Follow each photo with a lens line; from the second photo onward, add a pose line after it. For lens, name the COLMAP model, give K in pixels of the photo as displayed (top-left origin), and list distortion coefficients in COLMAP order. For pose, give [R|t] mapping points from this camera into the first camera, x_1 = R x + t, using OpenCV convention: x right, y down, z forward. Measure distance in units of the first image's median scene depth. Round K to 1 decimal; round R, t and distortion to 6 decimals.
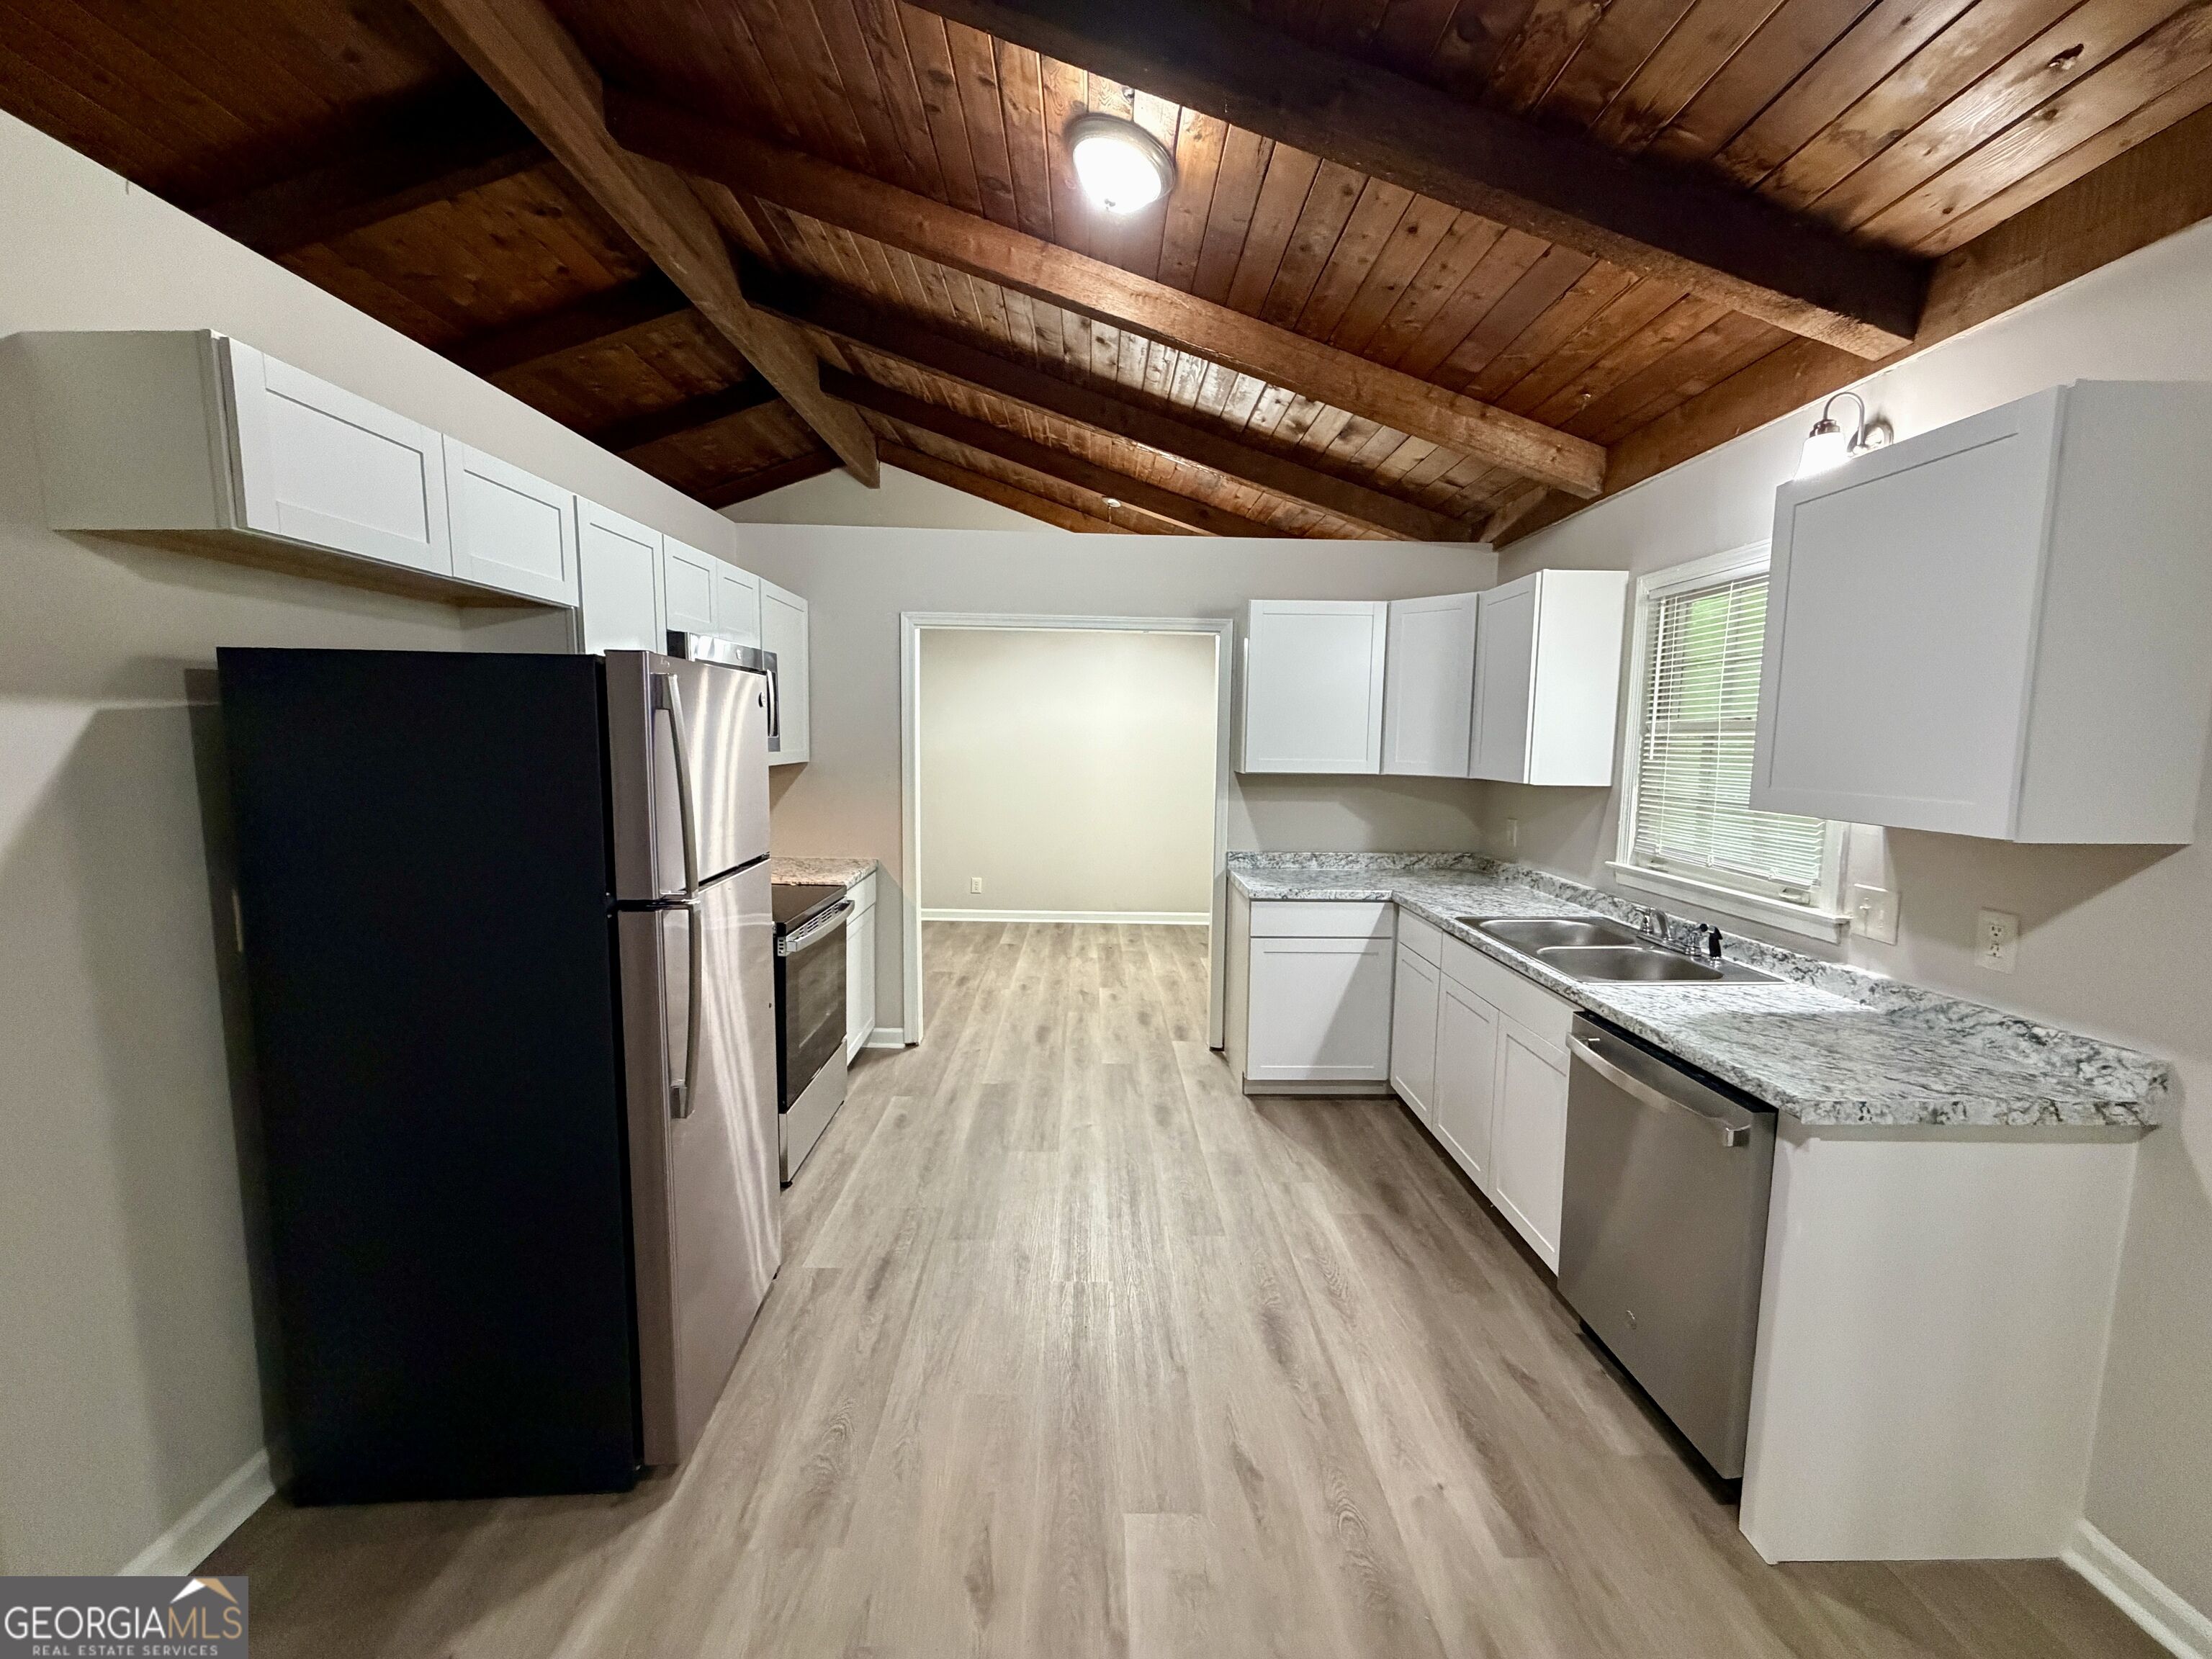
lens RADIAL K [[881.1, 0, 1101.8], [0, 881.1, 827.6], [0, 0, 1]] dist [0.001945, -0.000245]
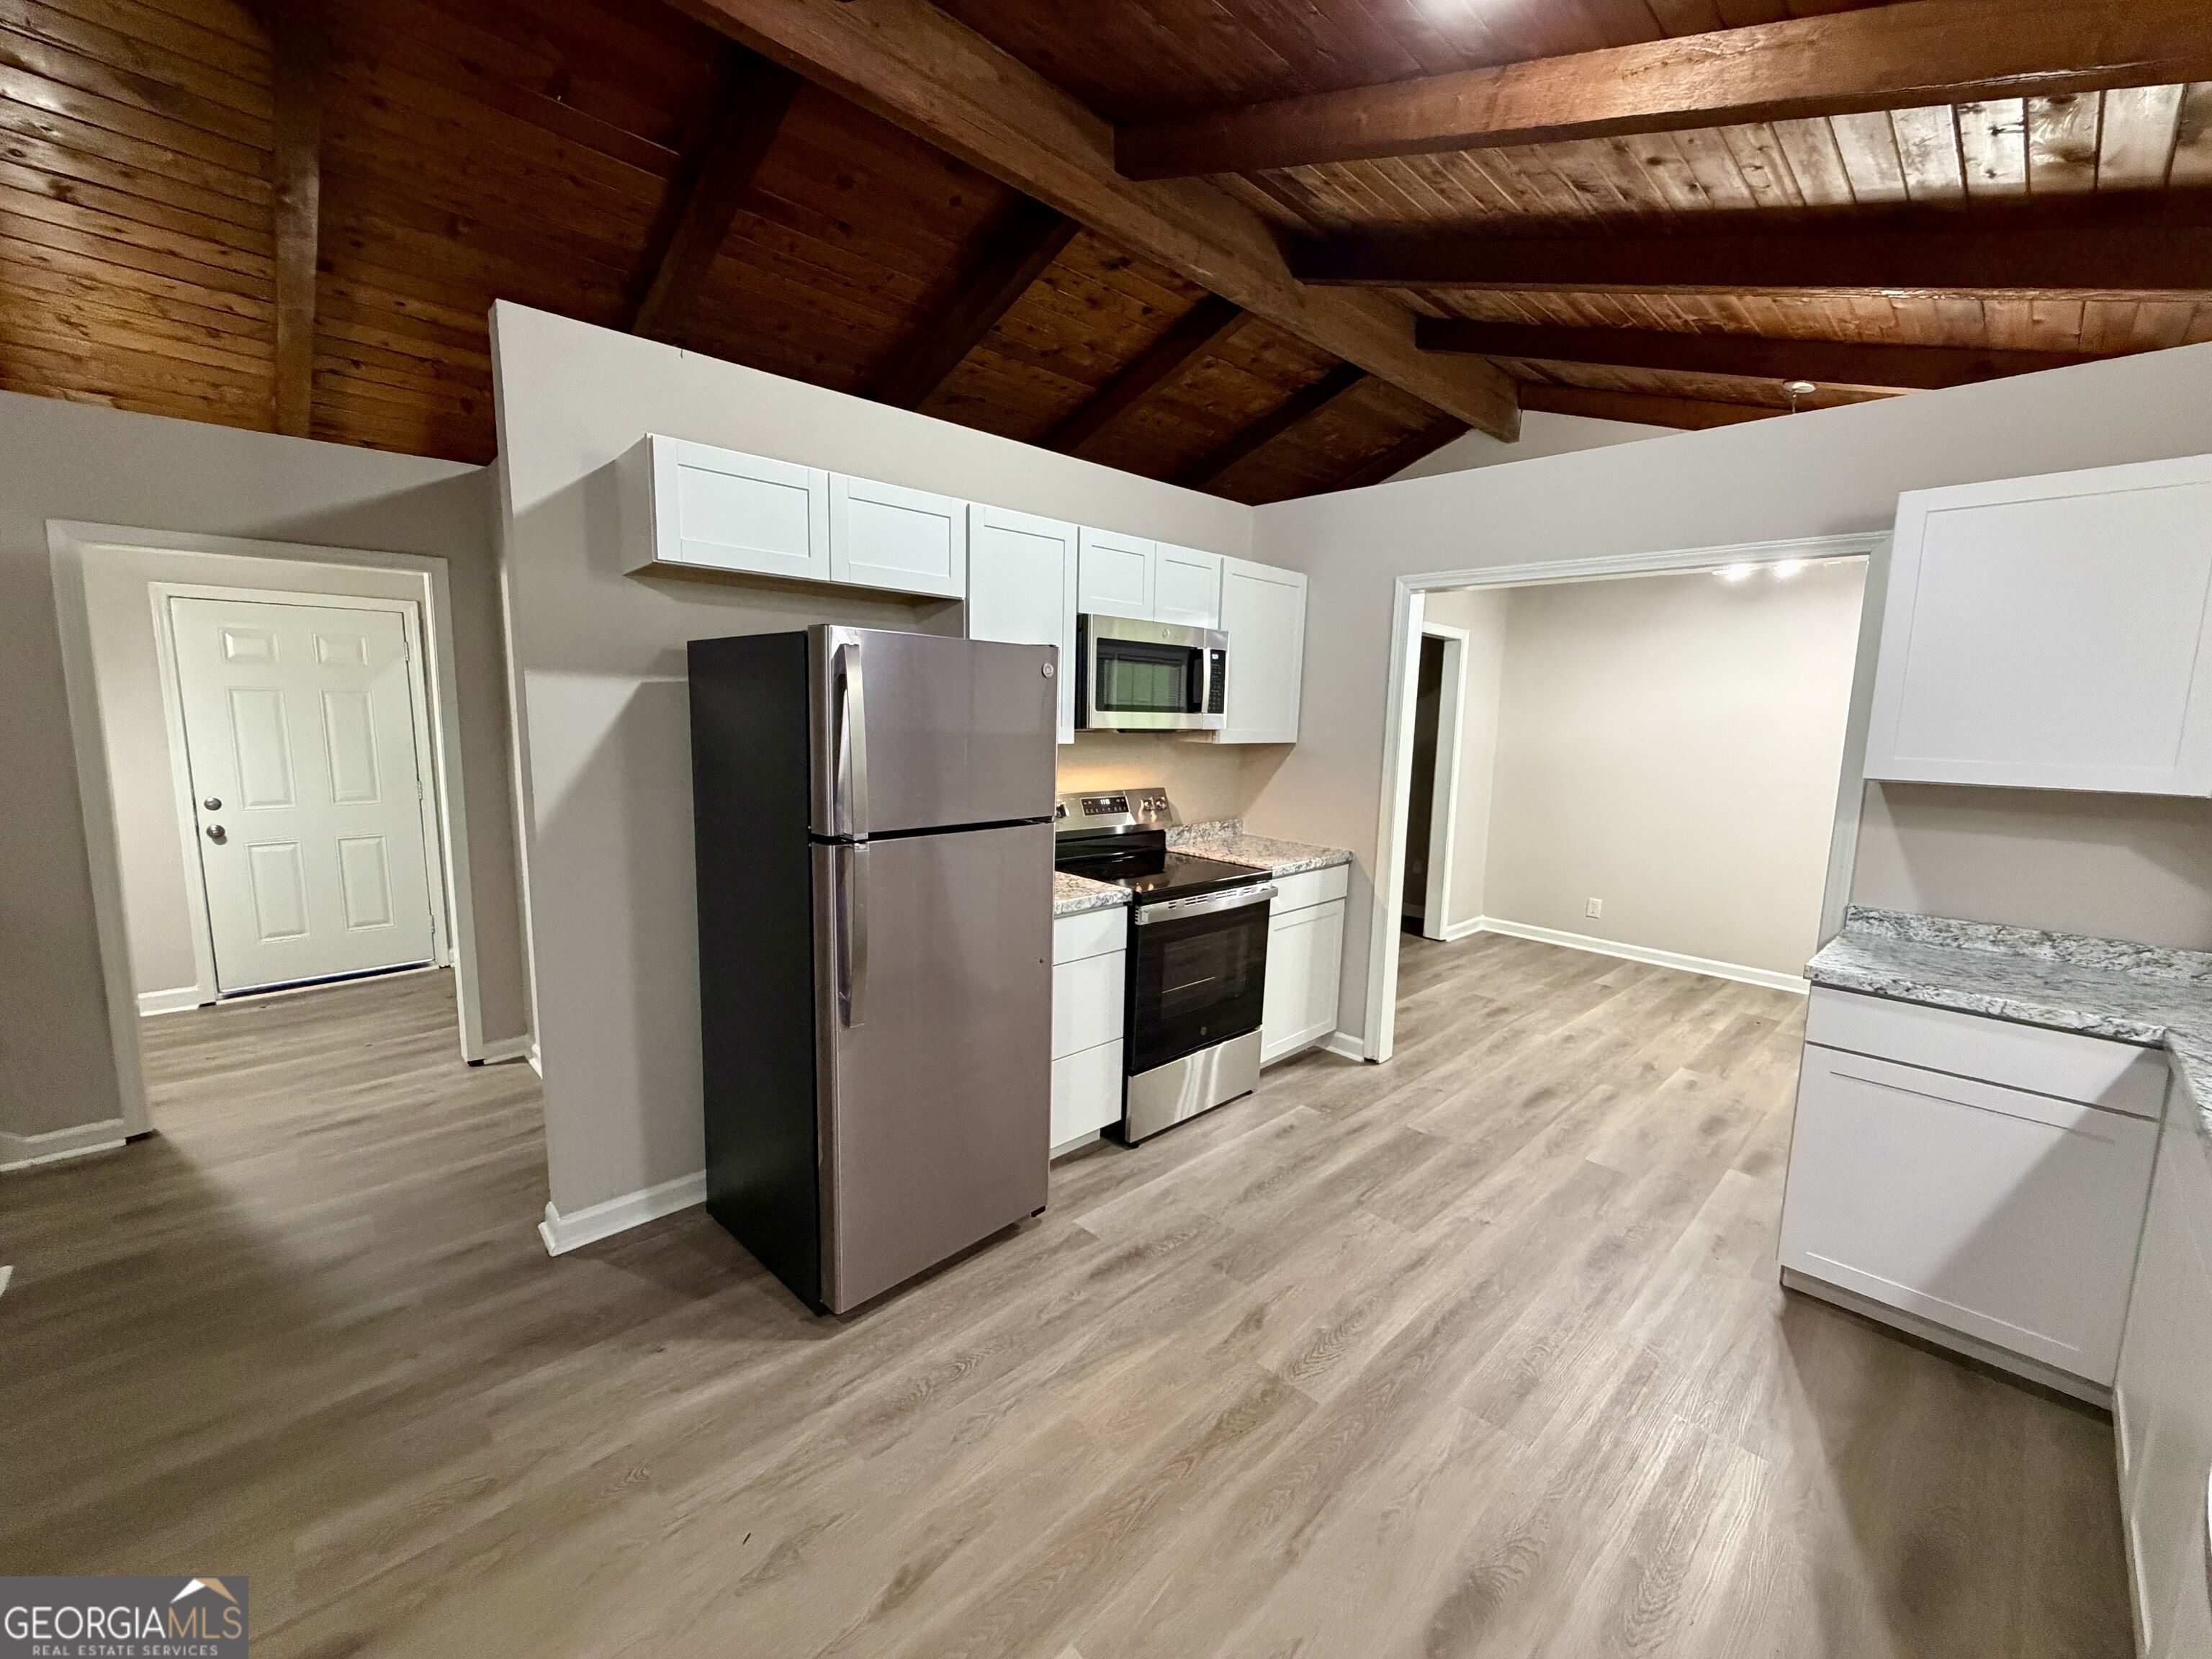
lens RADIAL K [[881.1, 0, 1101.8], [0, 881.1, 827.6], [0, 0, 1]] dist [0.001945, -0.000245]
pose [[0.676847, 0.098198, -0.729544, 0.257382], [-0.093477, 0.994505, 0.047138, -0.008156], [0.730164, 0.036290, 0.682307, 0.196577]]
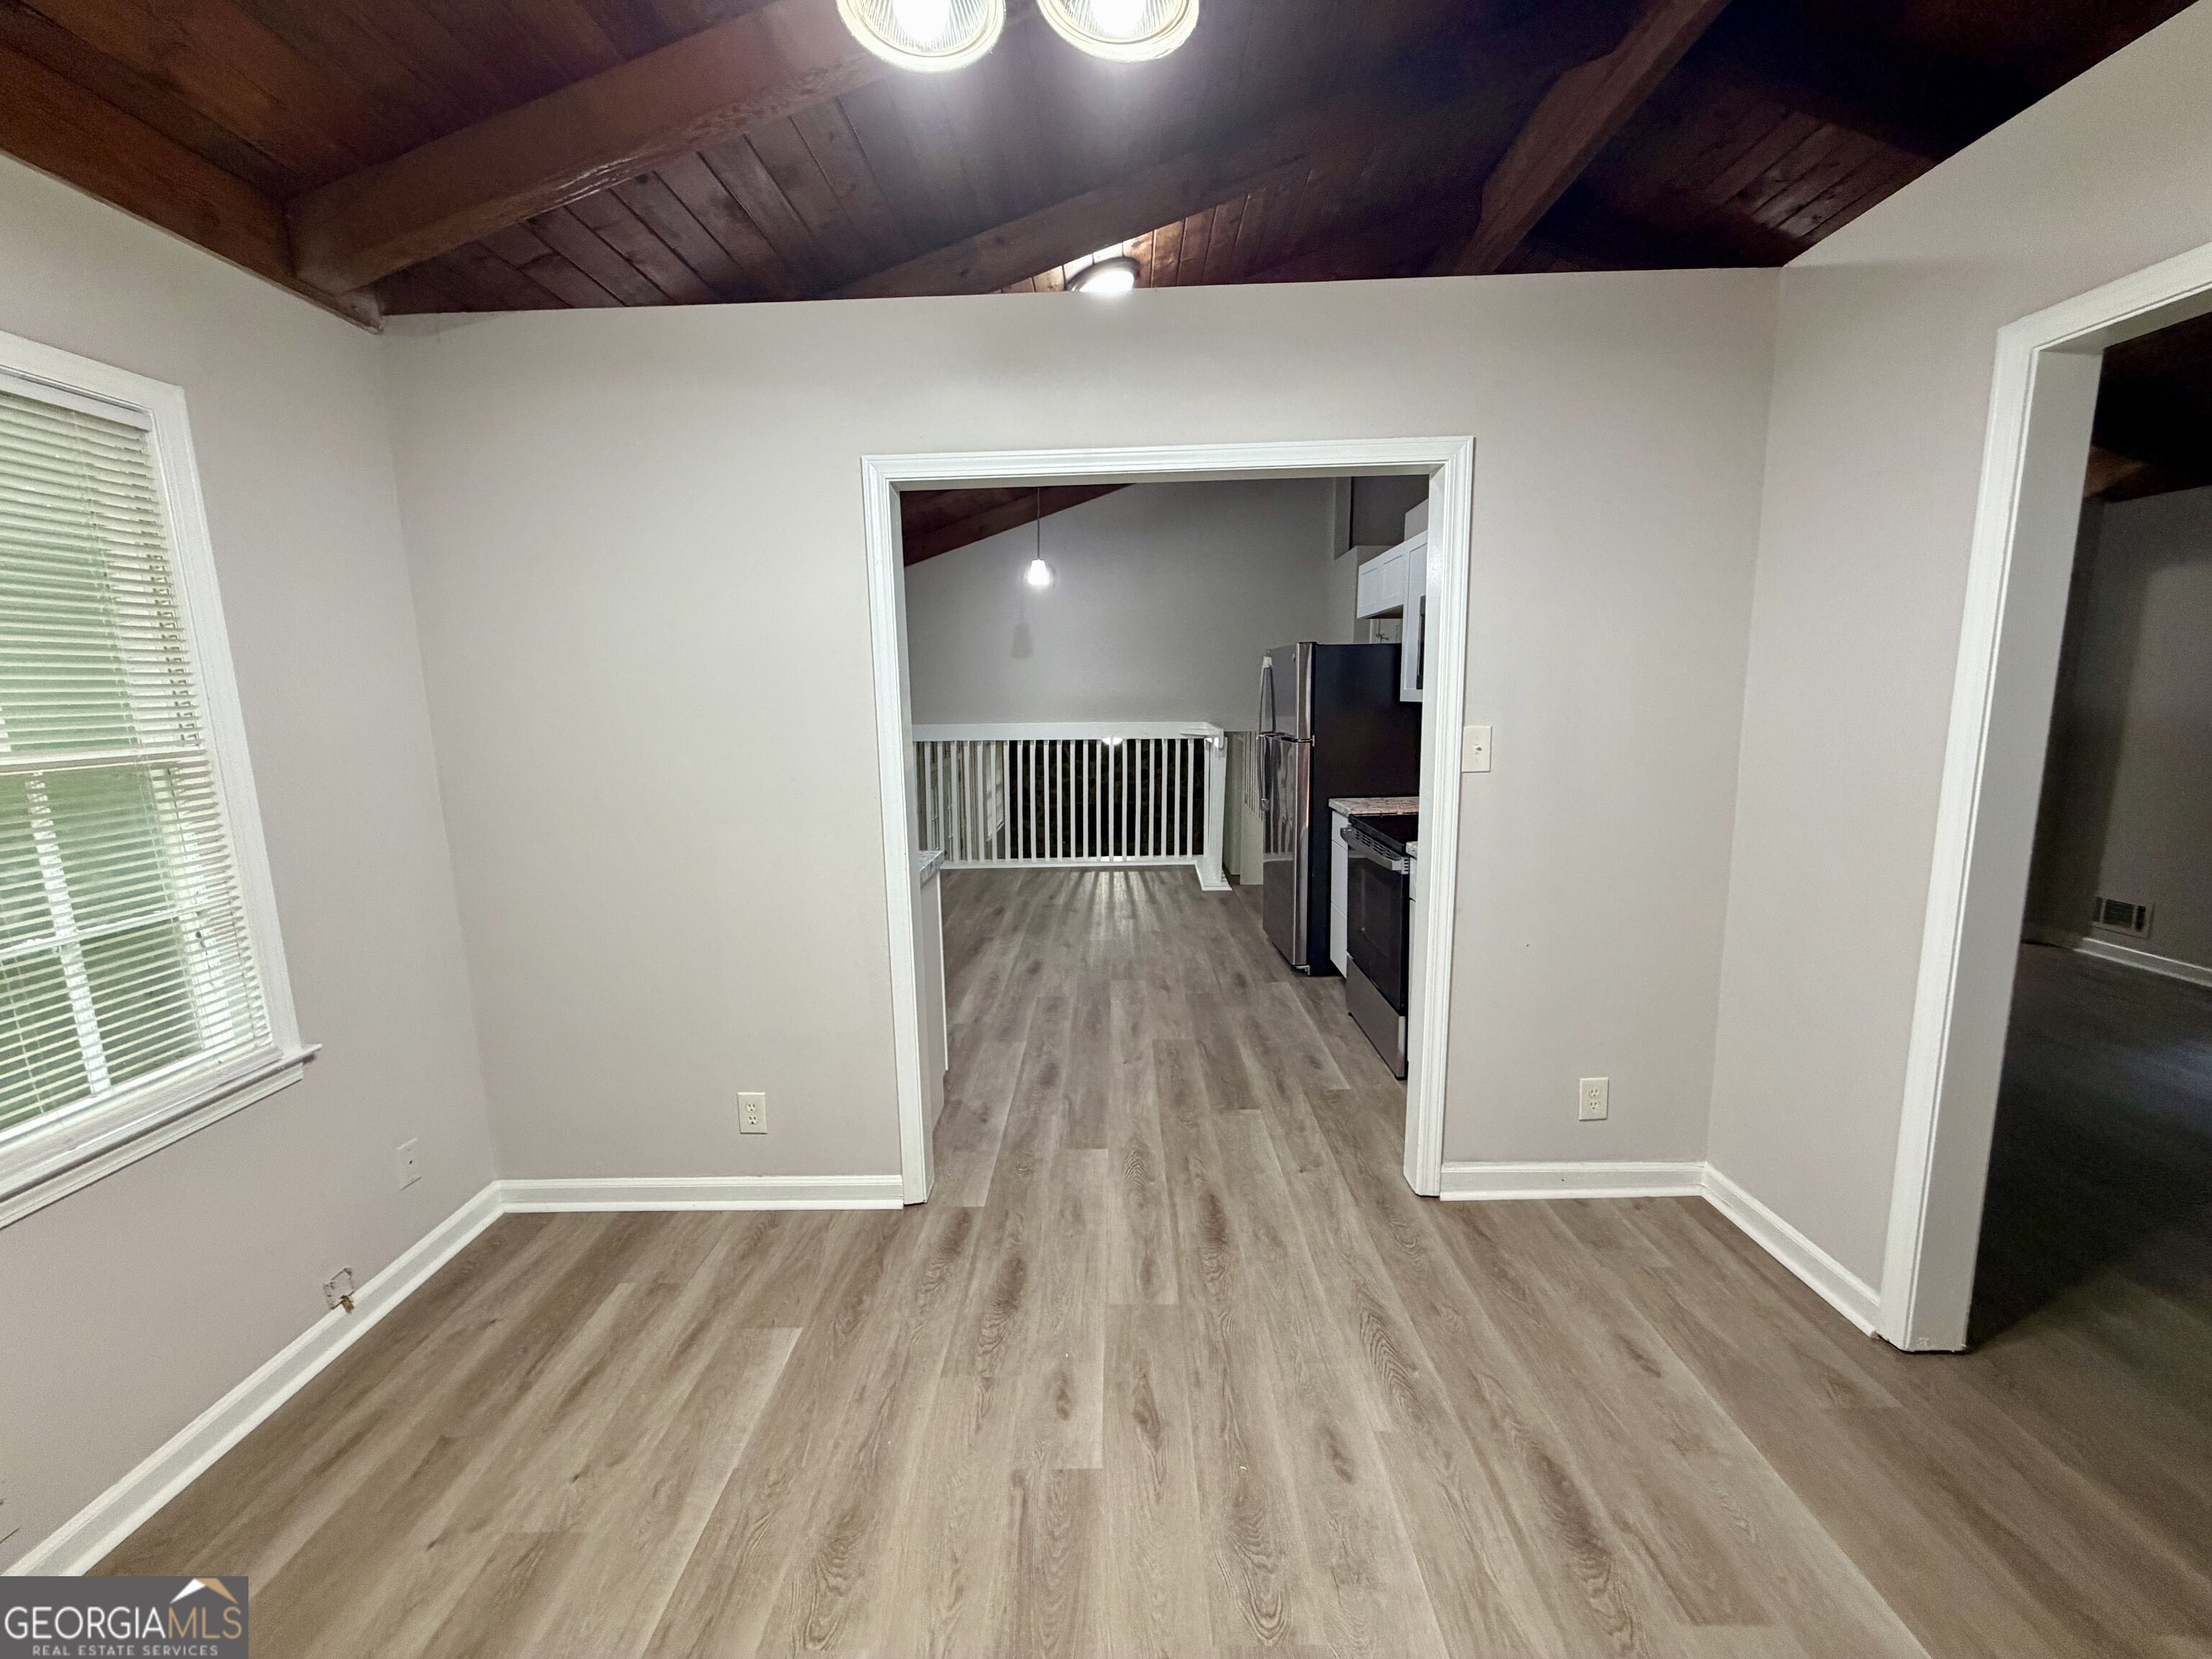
lens RADIAL K [[881.1, 0, 1101.8], [0, 881.1, 827.6], [0, 0, 1]] dist [0.001945, -0.000245]
pose [[-0.999439, -0.000246, 0.033488, -0.018265], [0.008428, 0.965936, 0.258644, -0.167334], [-0.032411, 0.258781, -0.965392, 1.718772]]
